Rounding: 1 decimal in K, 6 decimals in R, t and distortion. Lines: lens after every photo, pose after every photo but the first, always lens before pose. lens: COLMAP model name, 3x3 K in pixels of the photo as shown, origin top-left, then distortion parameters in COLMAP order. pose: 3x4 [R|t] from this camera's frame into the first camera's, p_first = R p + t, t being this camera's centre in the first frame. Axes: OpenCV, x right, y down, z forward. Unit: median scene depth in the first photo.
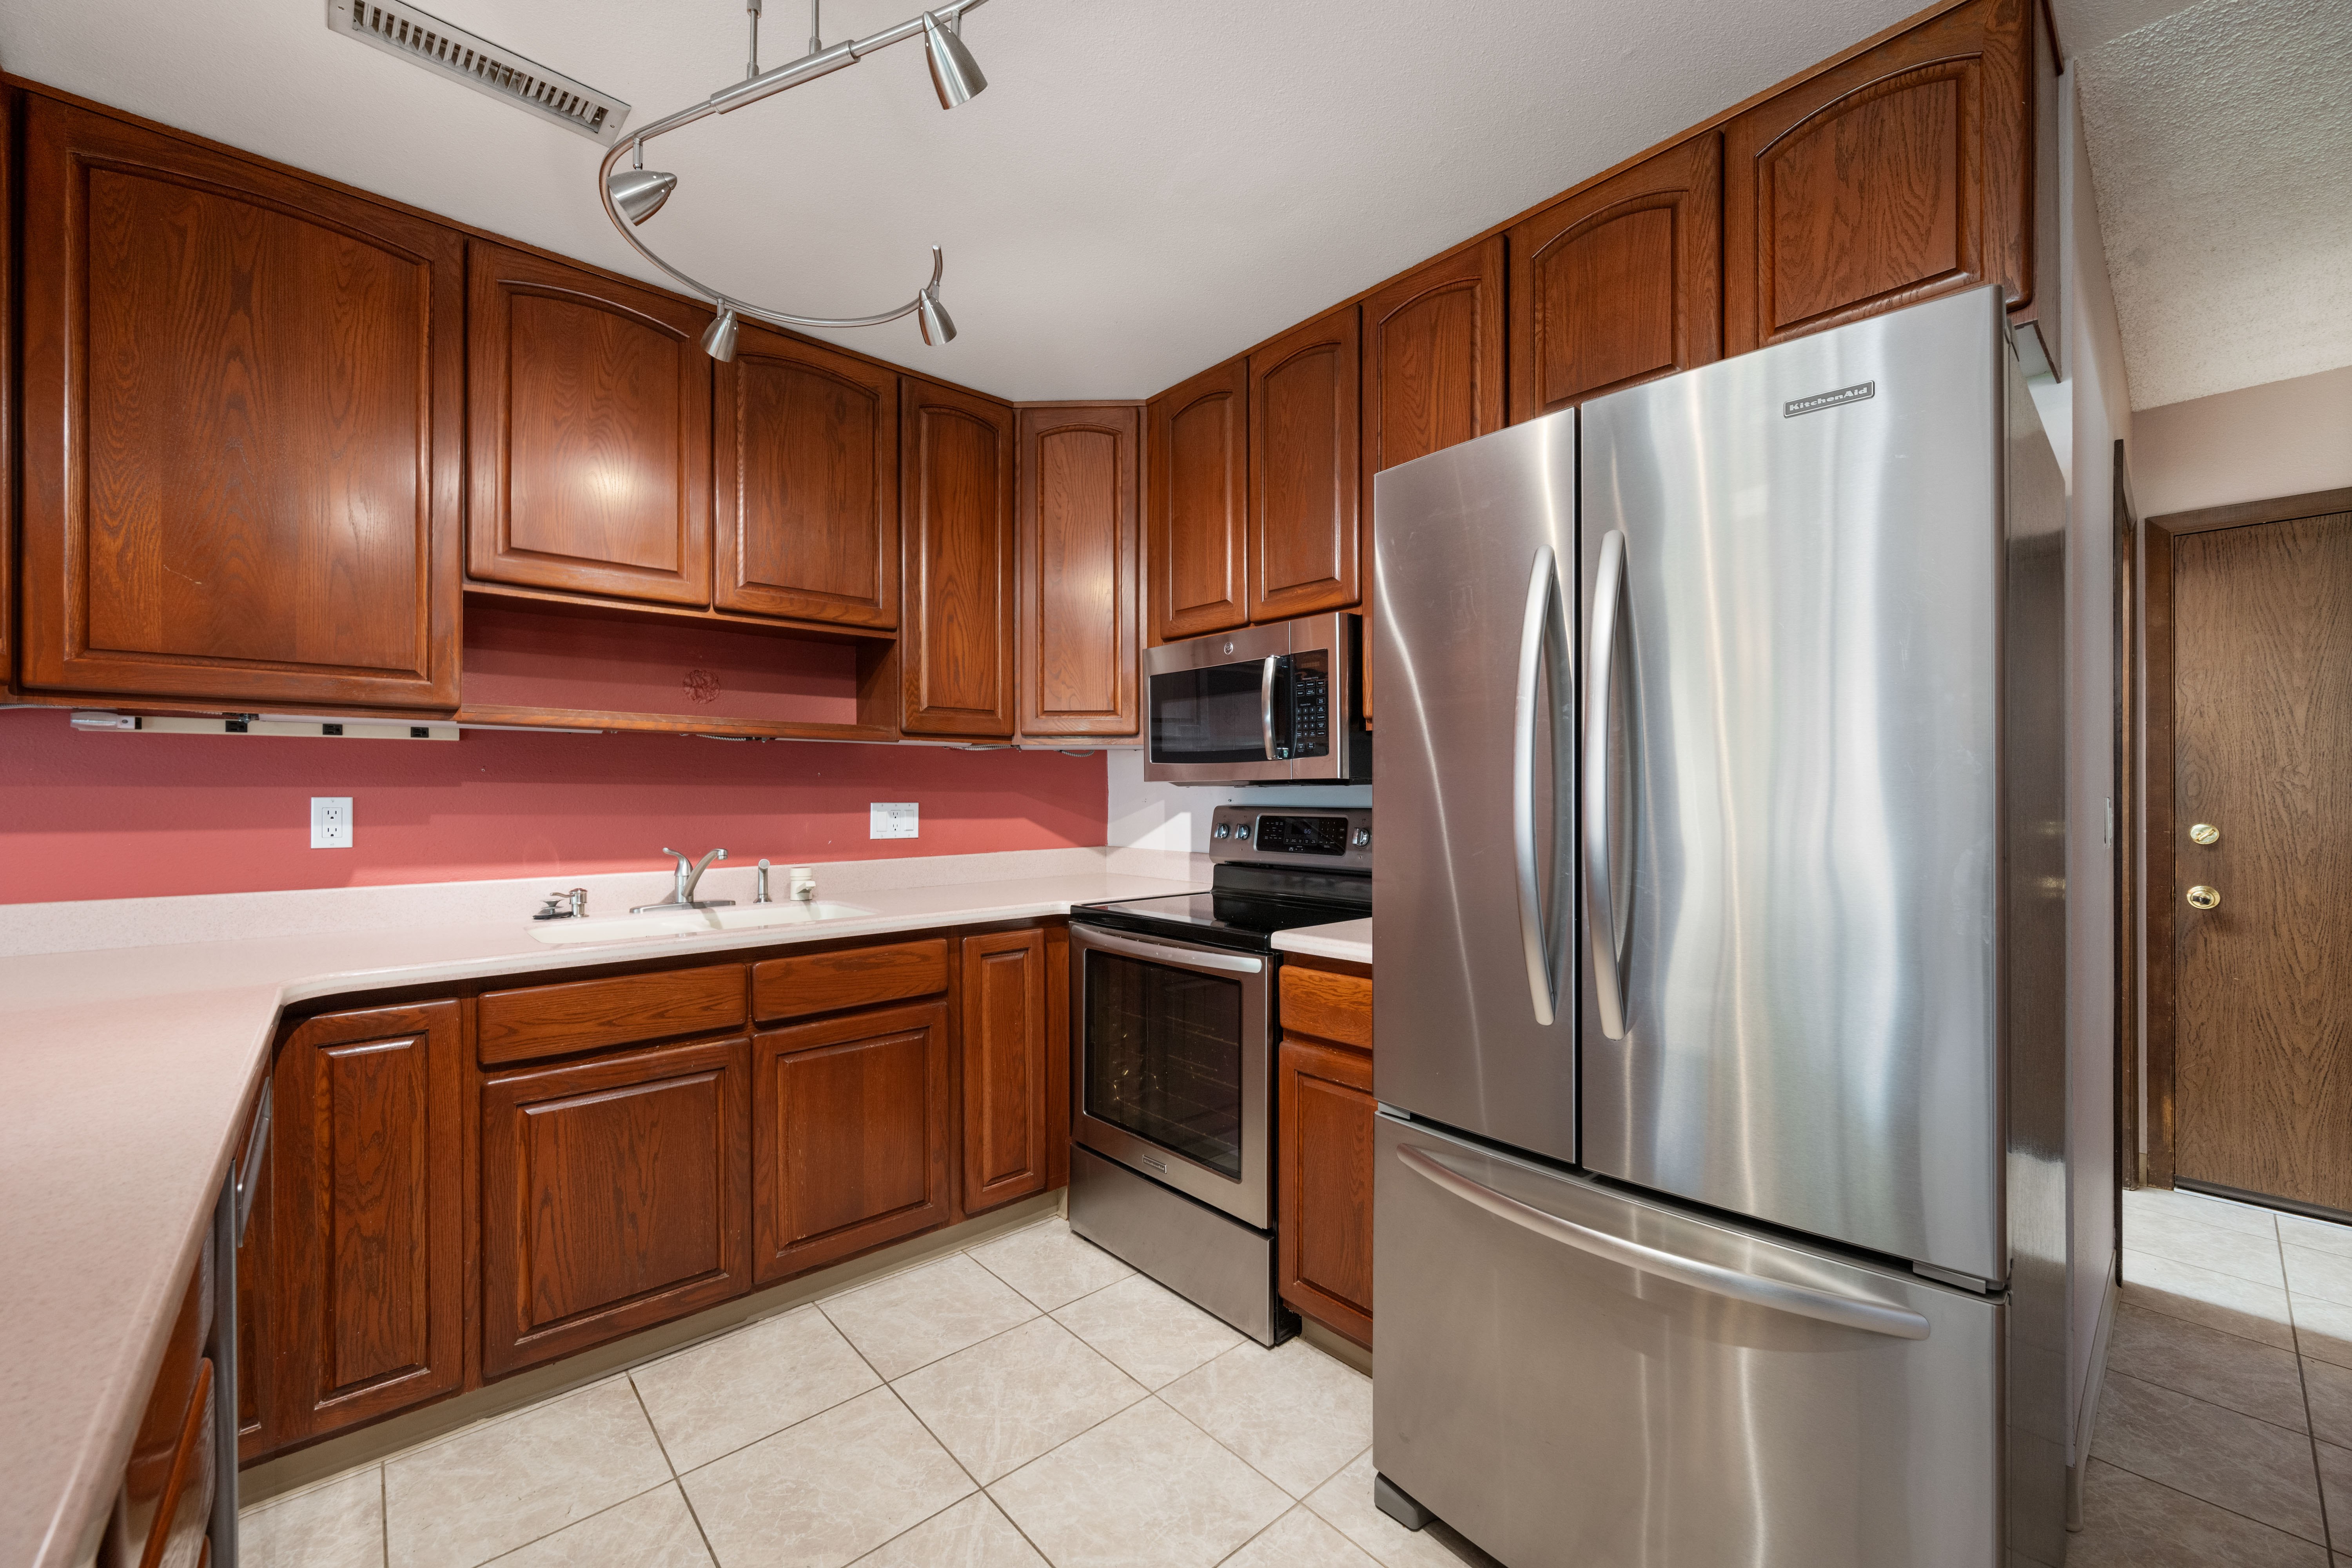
lens RADIAL K [[930.3, 0, 1179.2], [0, 930.3, 790.5], [0, 0, 1]] dist [-0.000292, 0.000089]
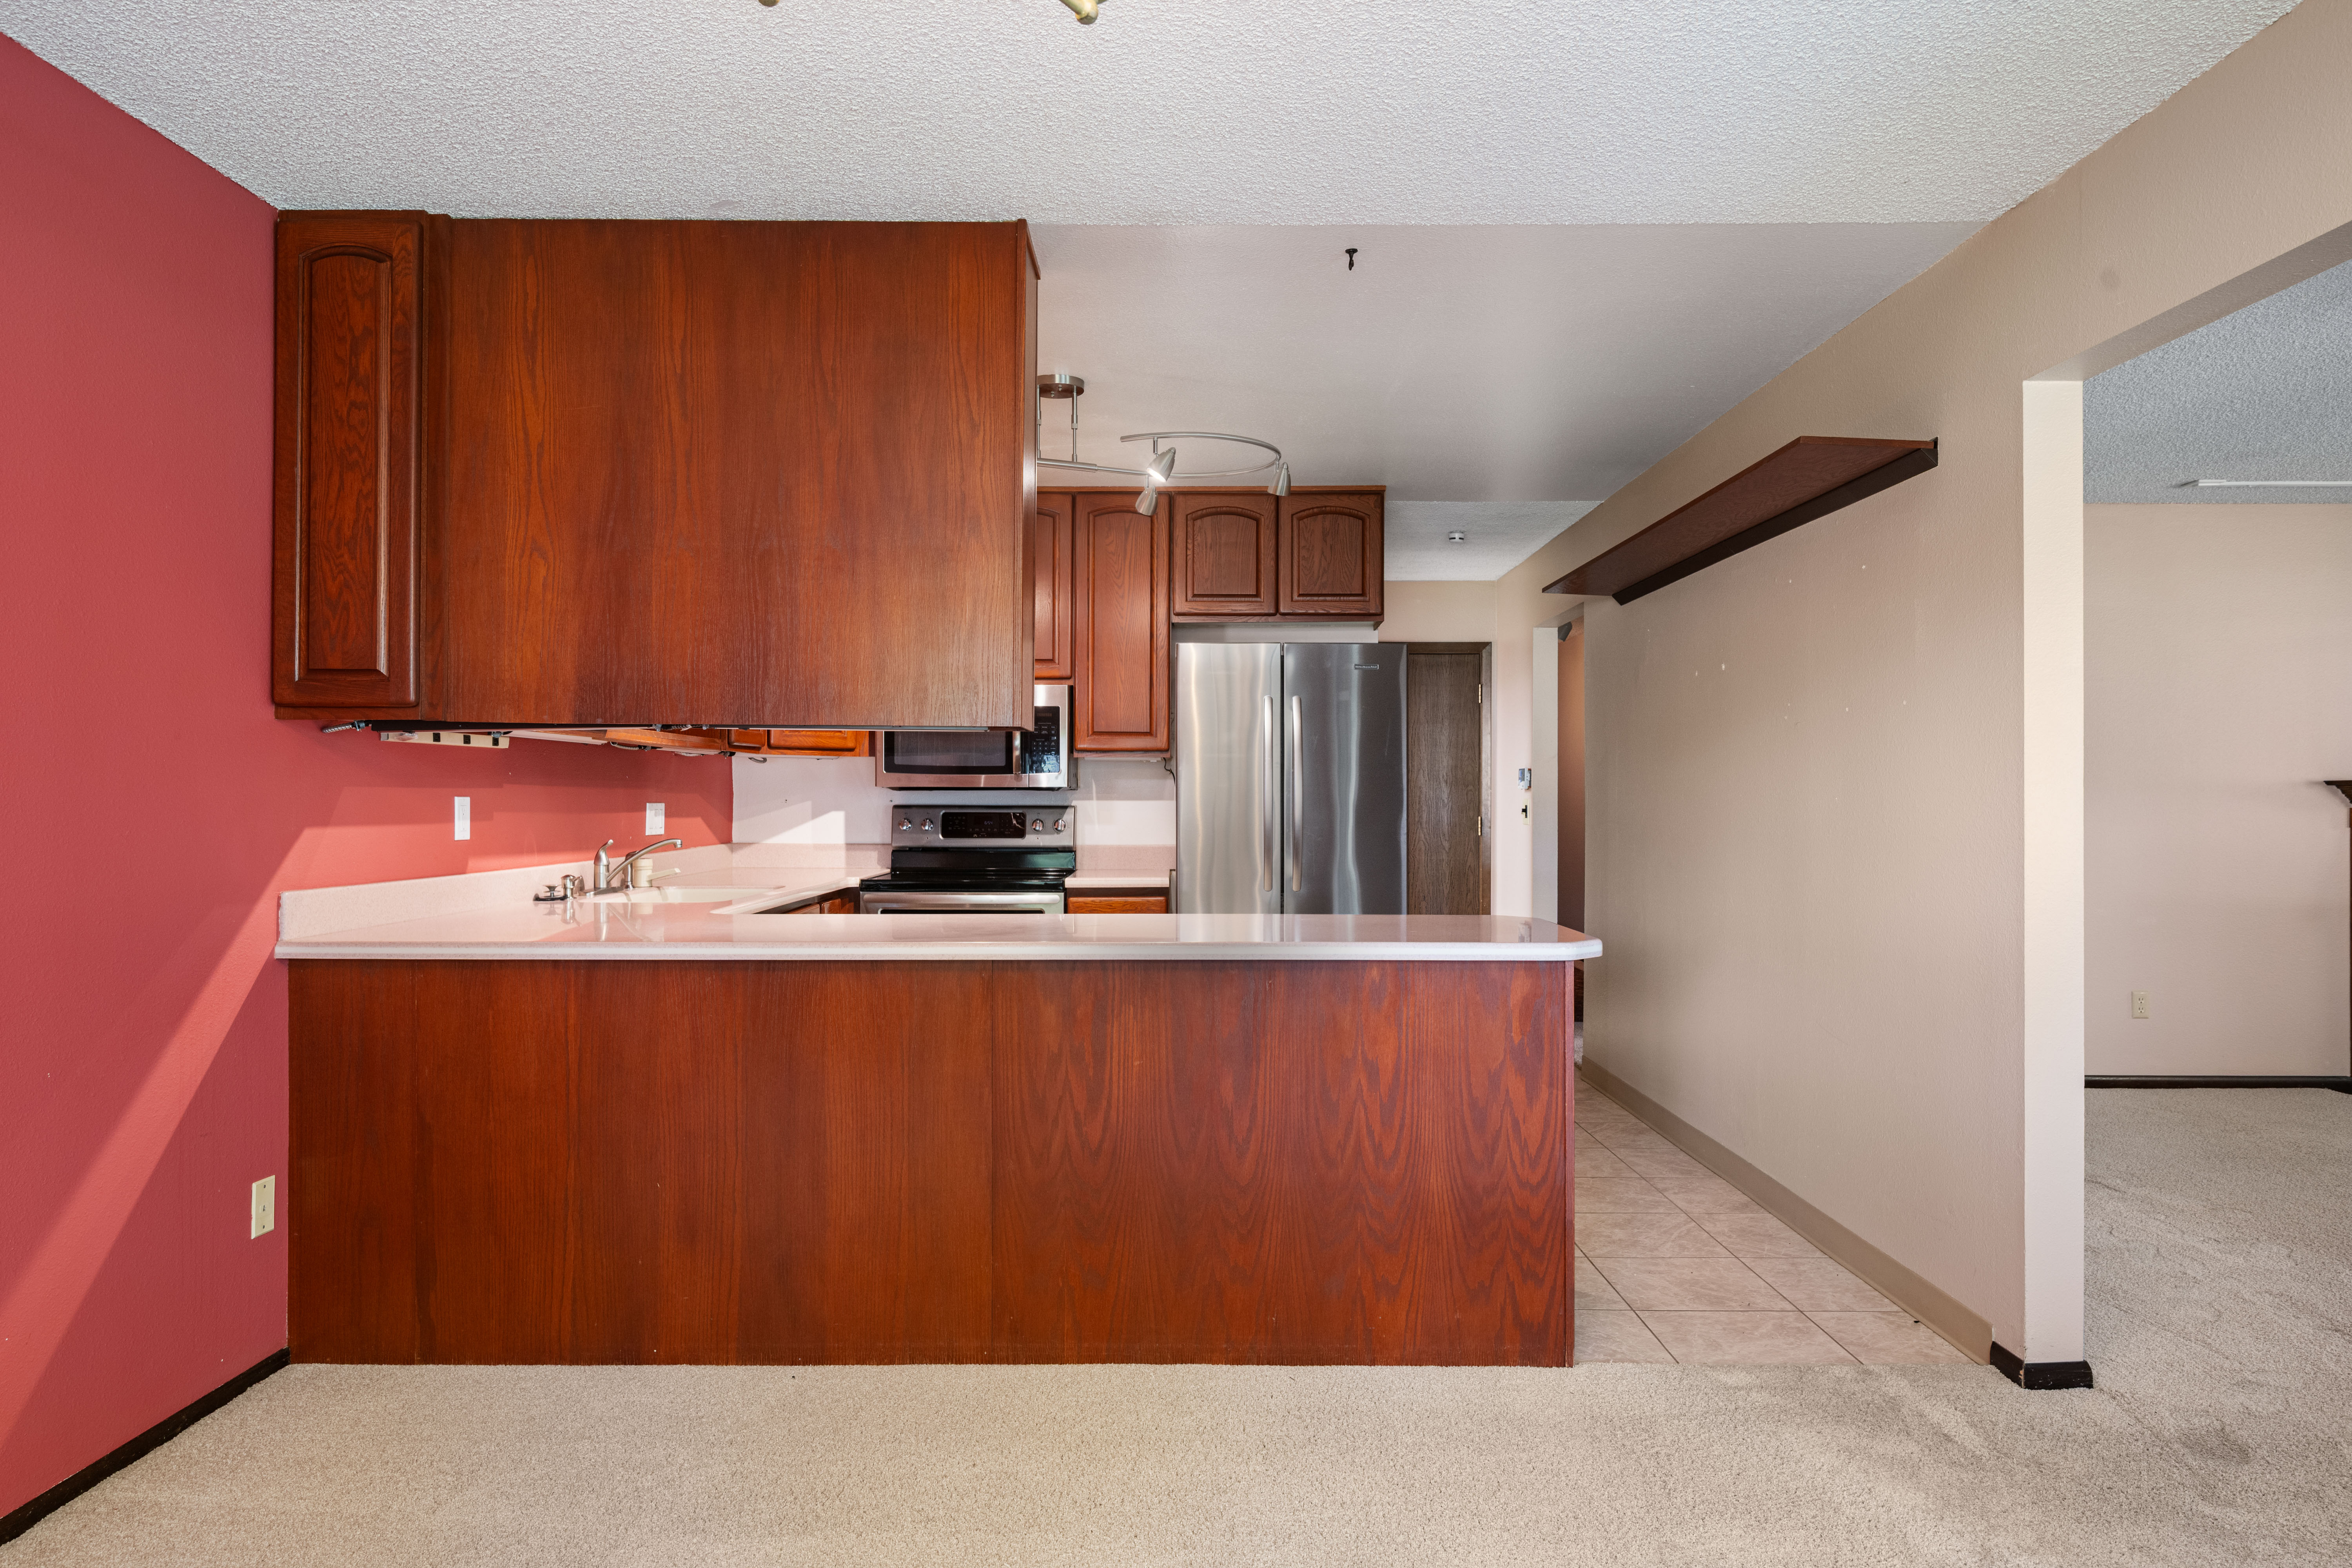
lens RADIAL K [[1437.0, 0, 1181.0], [0, 1437.0, 792.4], [0, 0, 1]] dist [-0.000940, -0.000374]
pose [[0.671075, 0.003471, 0.741381, -1.618599], [-0.003450, 0.999993, -0.001559, 0.001729], [-0.741381, -0.001512, 0.671083, -0.864353]]
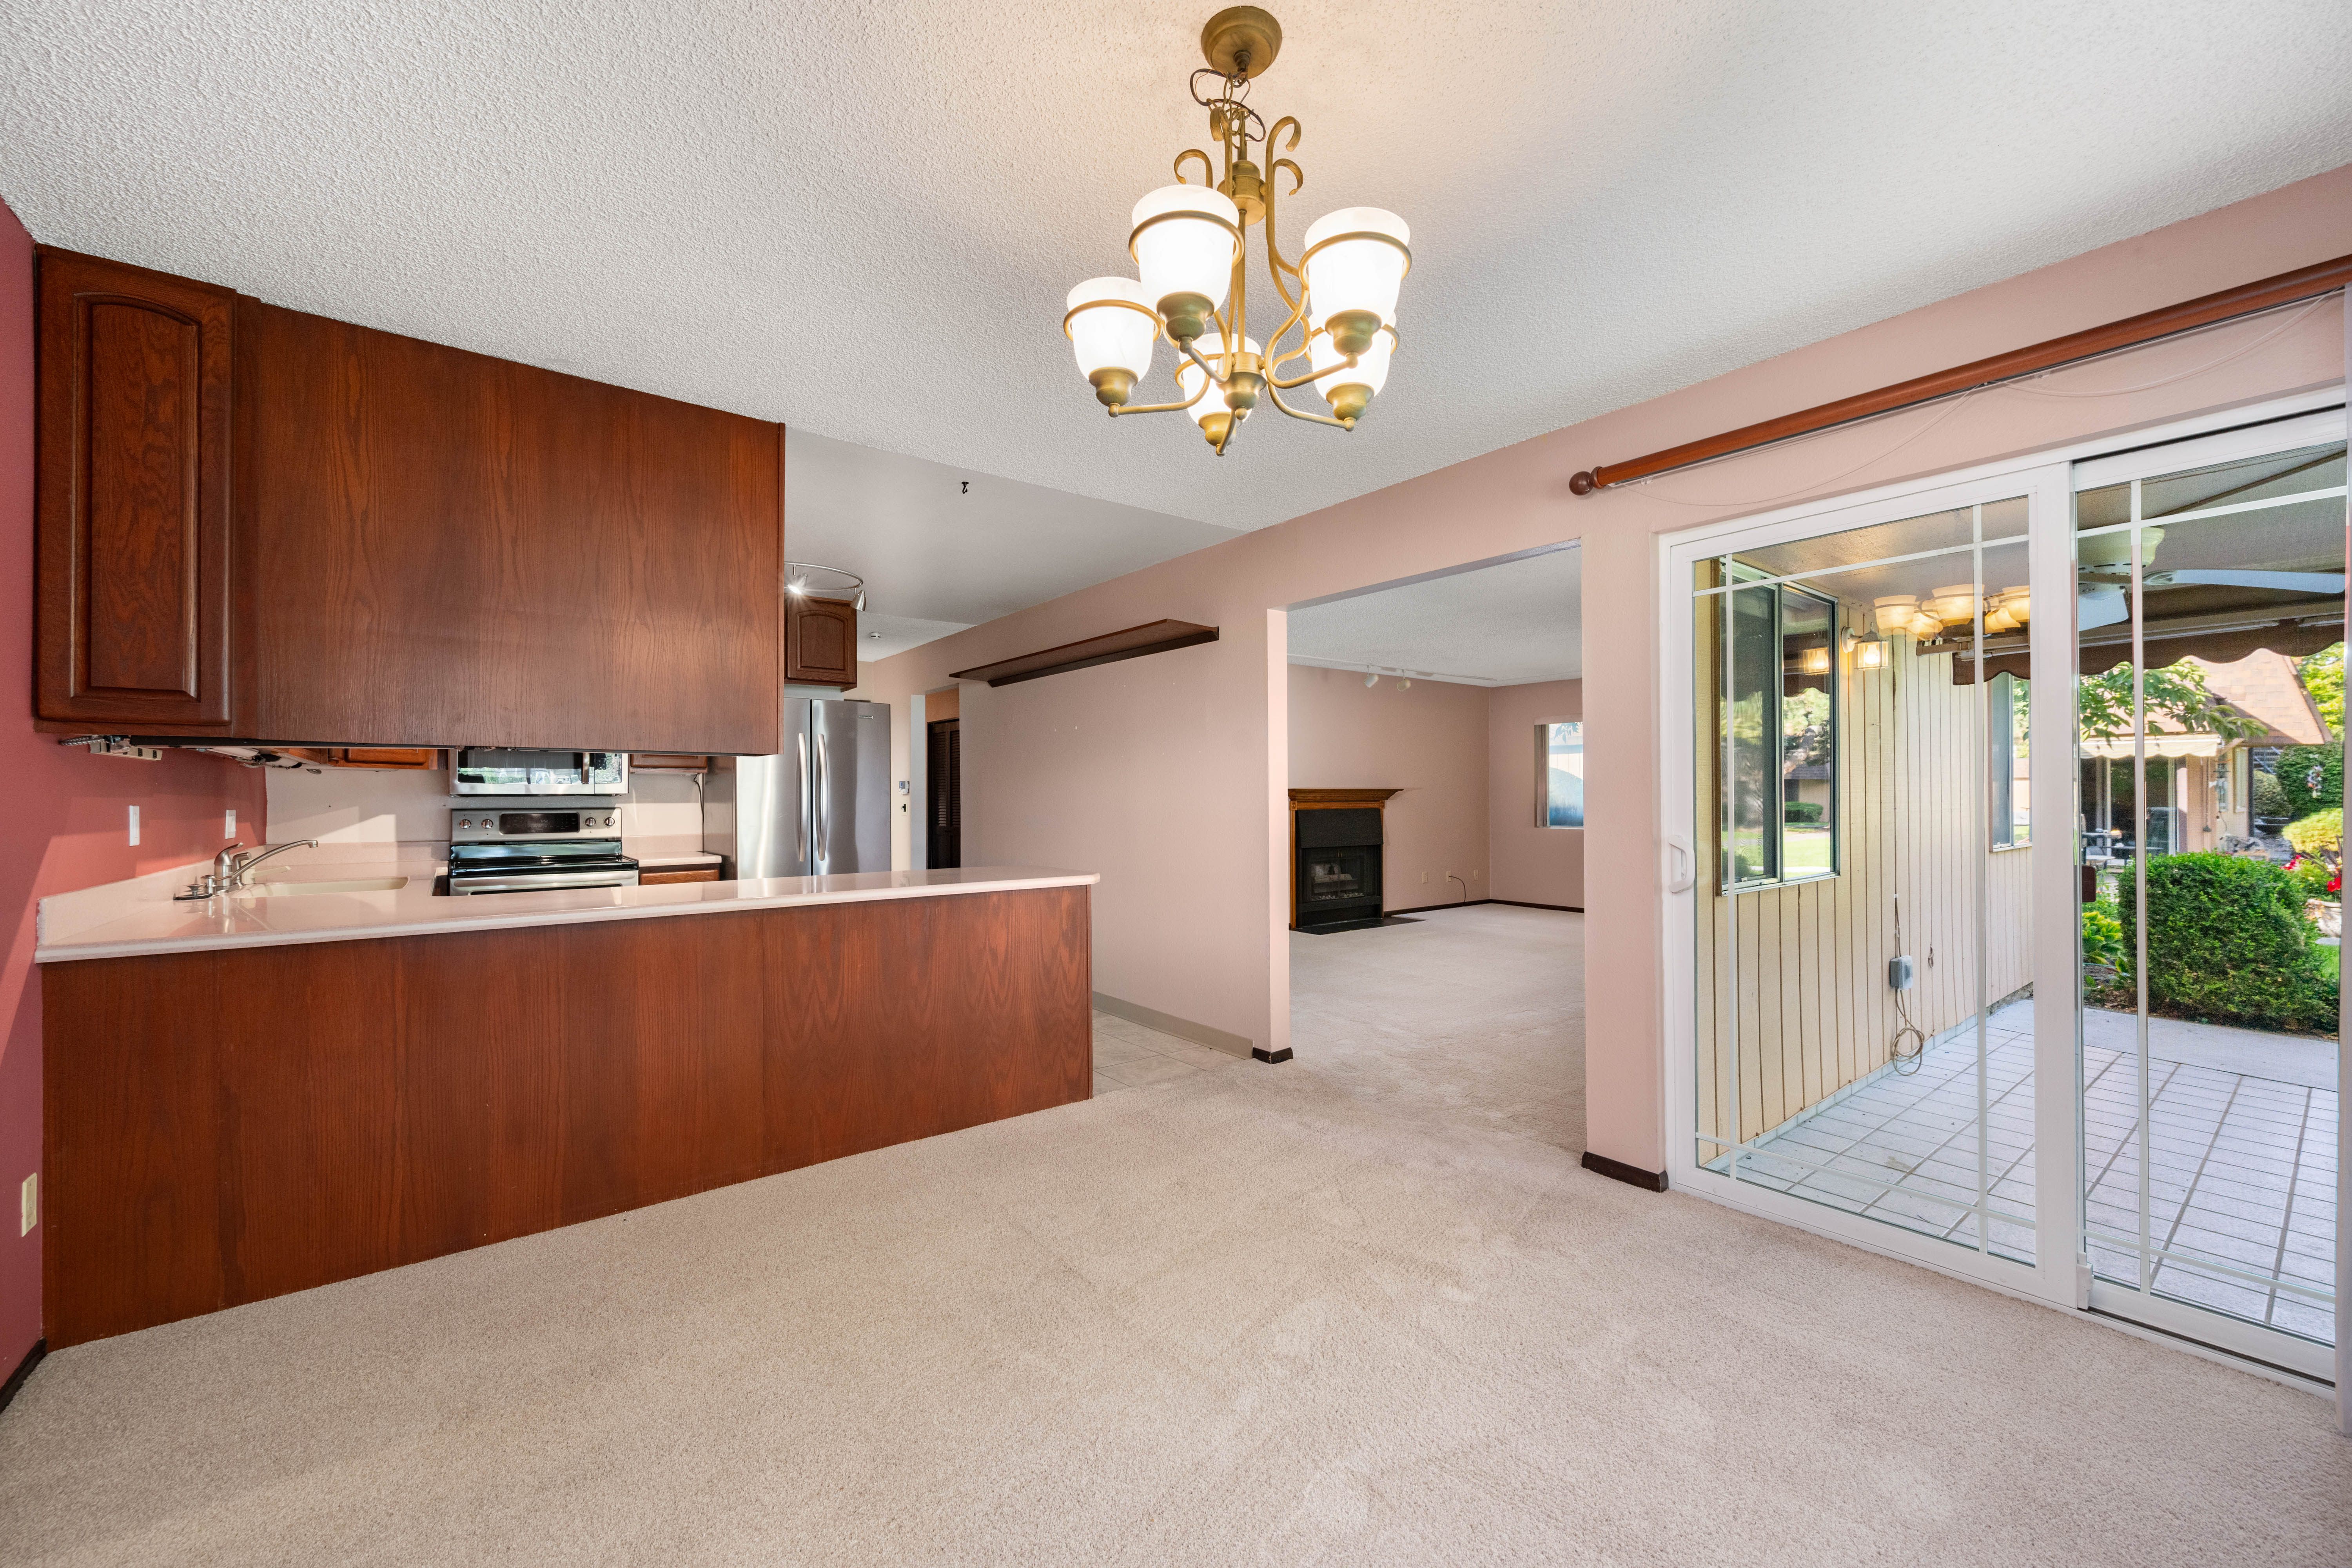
lens RADIAL K [[930.3, 0, 1179.2], [0, 930.3, 790.5], [0, 0, 1]] dist [-0.000292, 0.000089]
pose [[0.068774, 0.006454, 0.997611, -2.036194], [0.003659, 0.999971, -0.006721, 0.000913], [-0.997626, 0.004112, 0.068748, -0.485266]]
